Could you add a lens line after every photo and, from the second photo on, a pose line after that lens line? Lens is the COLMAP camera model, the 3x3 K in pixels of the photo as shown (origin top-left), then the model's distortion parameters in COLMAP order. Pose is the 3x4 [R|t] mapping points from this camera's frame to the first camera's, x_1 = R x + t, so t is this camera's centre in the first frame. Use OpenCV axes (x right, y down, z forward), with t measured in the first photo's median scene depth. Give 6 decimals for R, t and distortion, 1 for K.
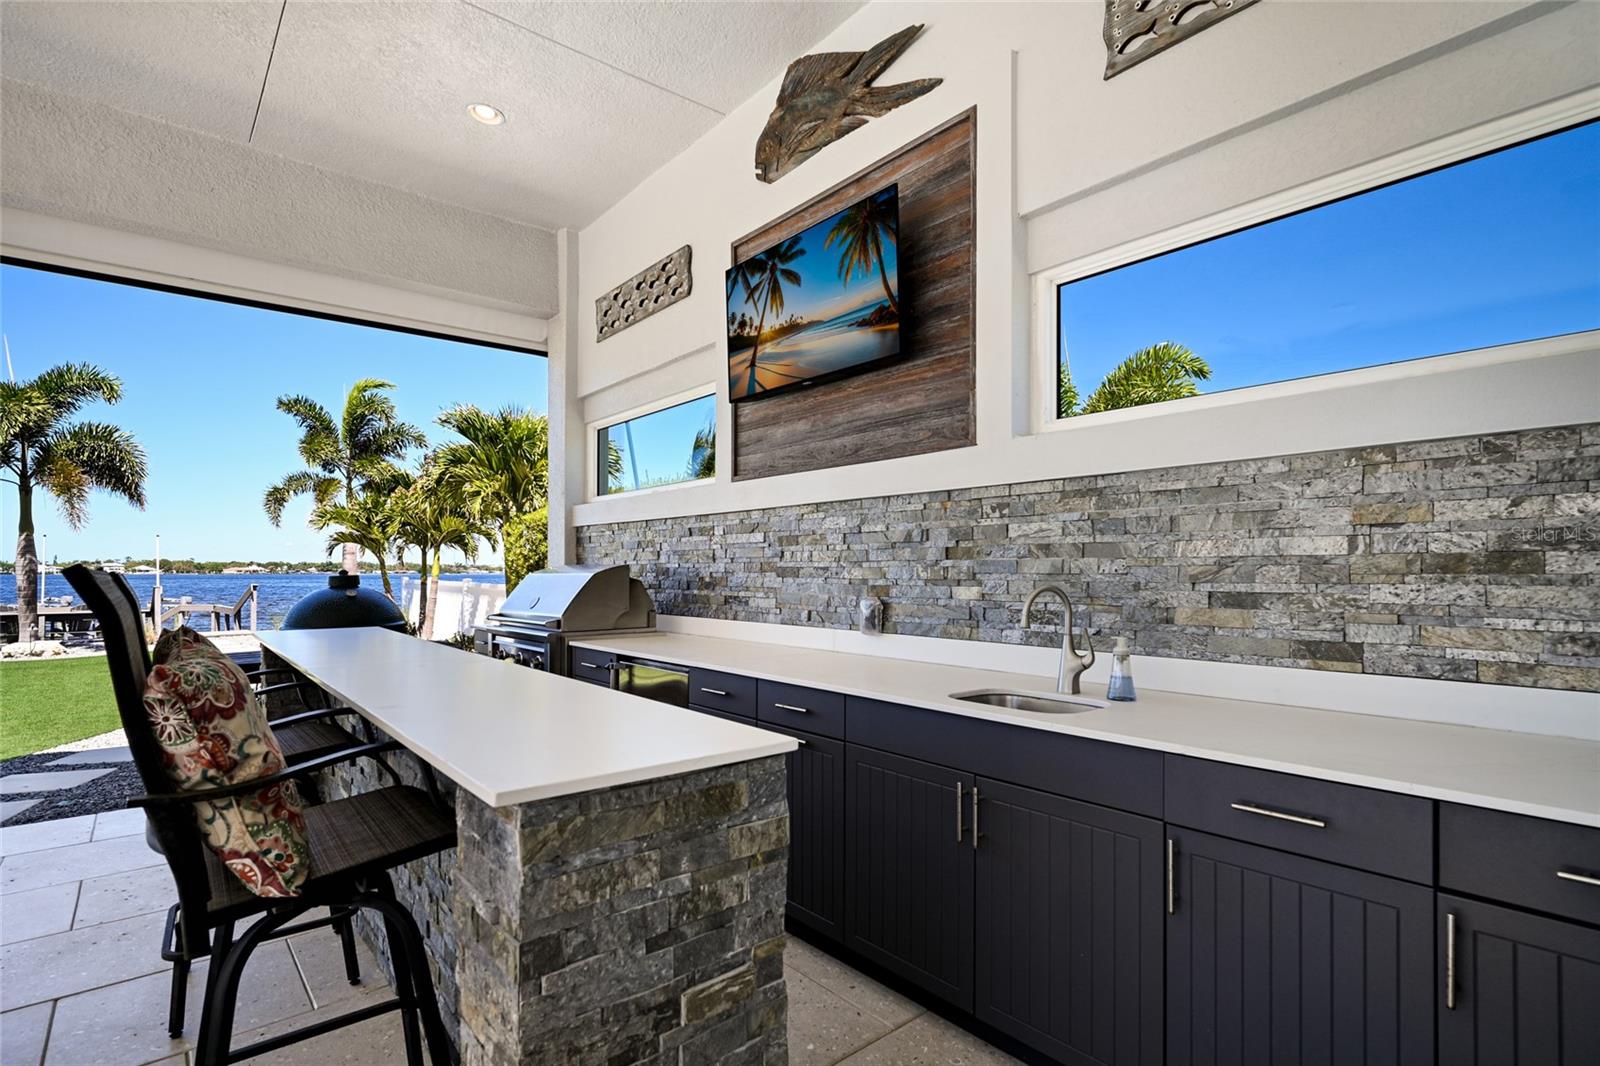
lens RADIAL K [[772.9, 0, 786.7], [0, 772.9, 574.8], [0, 0, 1]] dist [-0.002630, -0.000970]
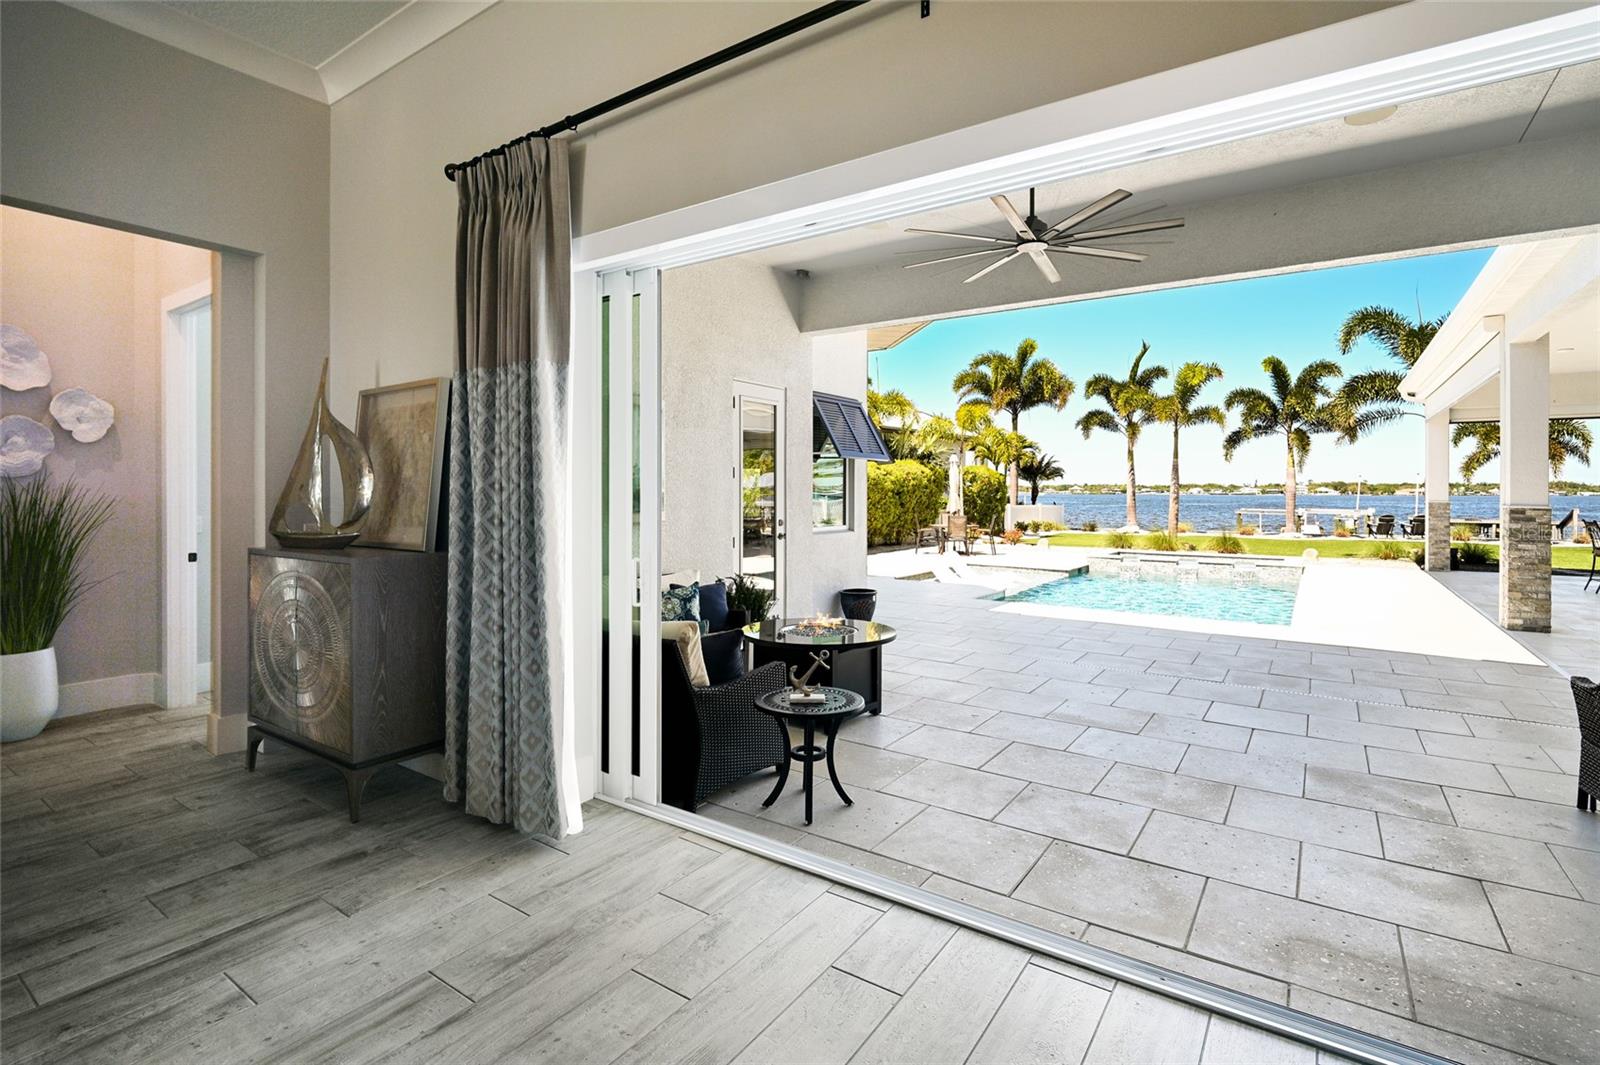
lens RADIAL K [[754.0, 0, 809.0], [0, 754.0, 486.6], [0, 0, 1]] dist [-0.004288, -0.000581]
pose [[0.282639, -0.006224, -0.959206, 1.042025], [-0.005090, 0.999955, -0.007989, -0.047315], [0.959213, 0.007141, 0.282594, -4.370853]]
